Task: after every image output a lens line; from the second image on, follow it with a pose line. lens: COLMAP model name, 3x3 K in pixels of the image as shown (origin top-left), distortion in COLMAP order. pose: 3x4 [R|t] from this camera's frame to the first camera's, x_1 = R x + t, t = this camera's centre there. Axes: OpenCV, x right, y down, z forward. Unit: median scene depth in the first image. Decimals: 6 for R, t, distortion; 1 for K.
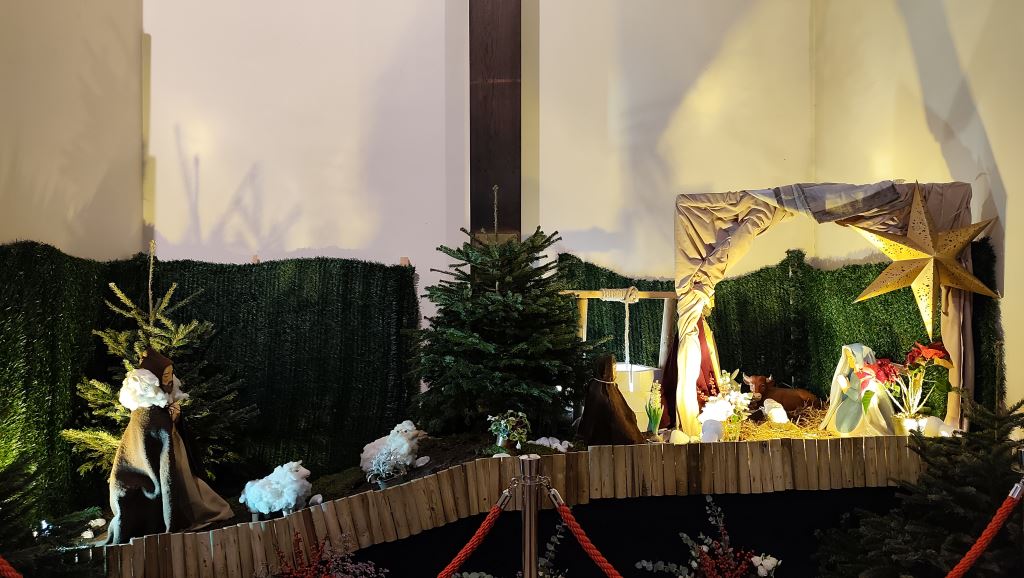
lens RADIAL K [[704.6, 0, 512.0], [0, 704.6, 289.0], [0, 0, 1]] dist [0.064178, -0.087171]
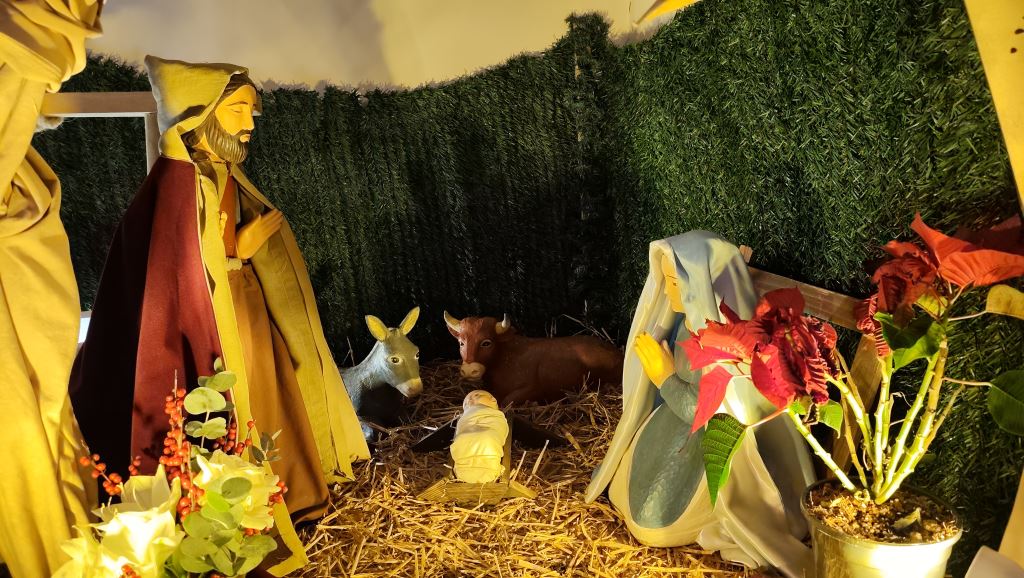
lens RADIAL K [[704.6, 0, 512.0], [0, 704.6, 289.0], [0, 0, 1]] dist [0.064178, -0.087171]
pose [[0.988611, -0.060232, 0.137912, 0.377451], [0.036941, 0.985500, 0.165603, 0.049533], [-0.145887, -0.158622, 0.976502, 0.738933]]
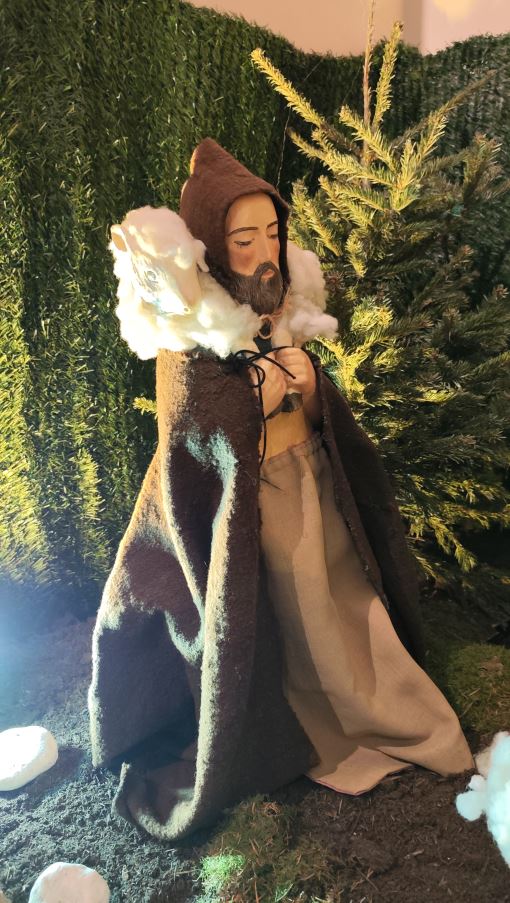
lens RADIAL K [[621.4, 0, 255.0], [0, 621.4, 451.5], [0, 0, 1]] dist [0.064178, -0.087171]
pose [[0.636315, 0.166719, -0.753199, -0.259807], [0.042827, 0.967227, 0.250275, 0.124643], [0.770240, -0.191511, 0.608321, 0.751888]]
